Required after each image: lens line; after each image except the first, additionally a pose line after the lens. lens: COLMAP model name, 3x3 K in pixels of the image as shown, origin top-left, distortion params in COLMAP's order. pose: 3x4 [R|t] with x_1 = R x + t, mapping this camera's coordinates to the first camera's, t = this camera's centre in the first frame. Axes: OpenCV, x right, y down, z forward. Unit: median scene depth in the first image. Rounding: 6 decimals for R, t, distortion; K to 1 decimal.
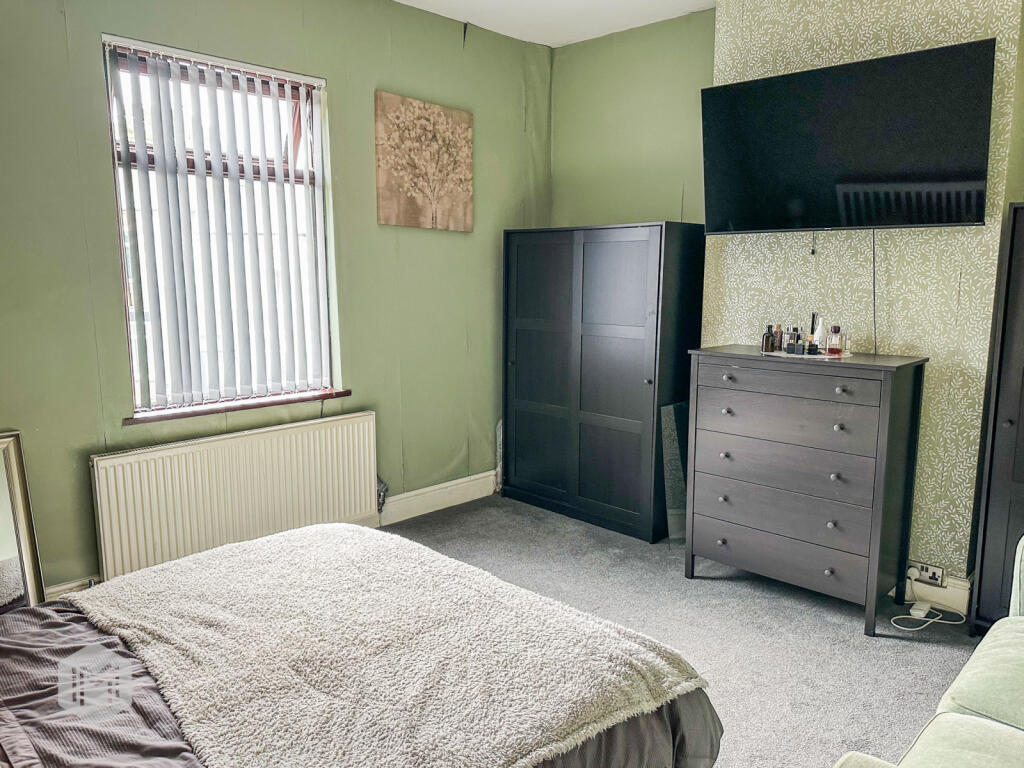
lens RADIAL K [[728.9, 0, 512.5], [0, 728.9, 411.4], [0, 0, 1]] dist [0.009028, -0.139764]
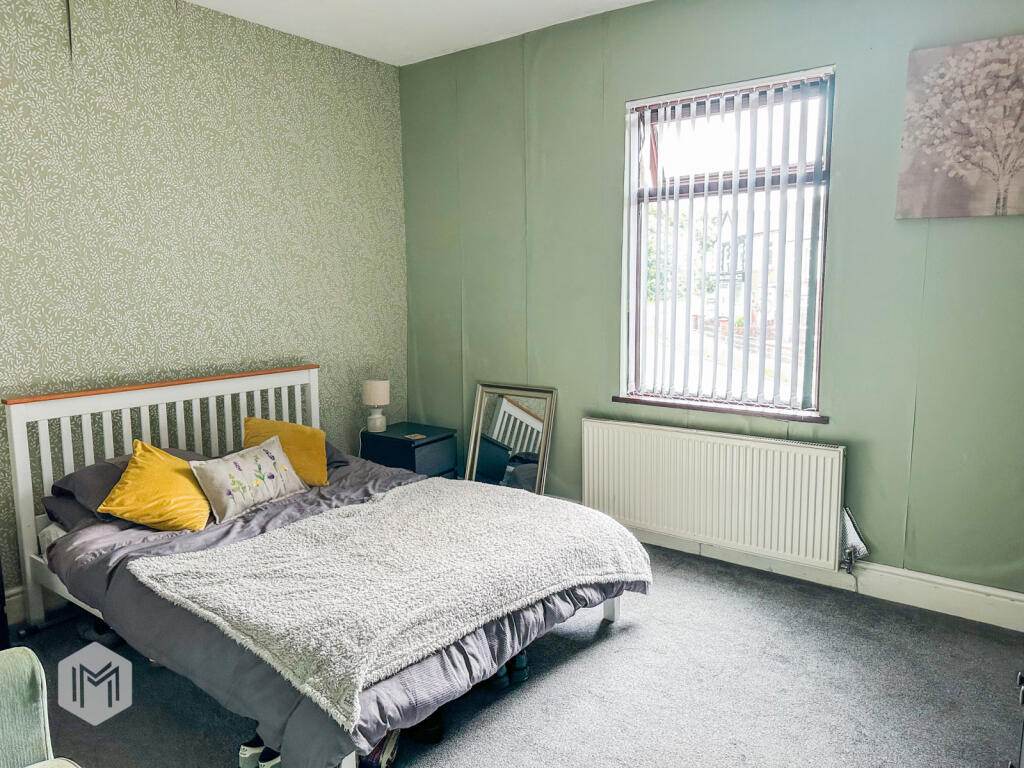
lens RADIAL K [[717.6, 0, 512.0], [0, 717.6, 384.0], [0, 0, 1]] dist [0.024166, -0.036848]
pose [[0.118828, 0.116950, -0.986003, 0.558829], [-0.179309, 0.979240, 0.094539, -0.079903], [0.976590, 0.165565, 0.137332, 0.508044]]
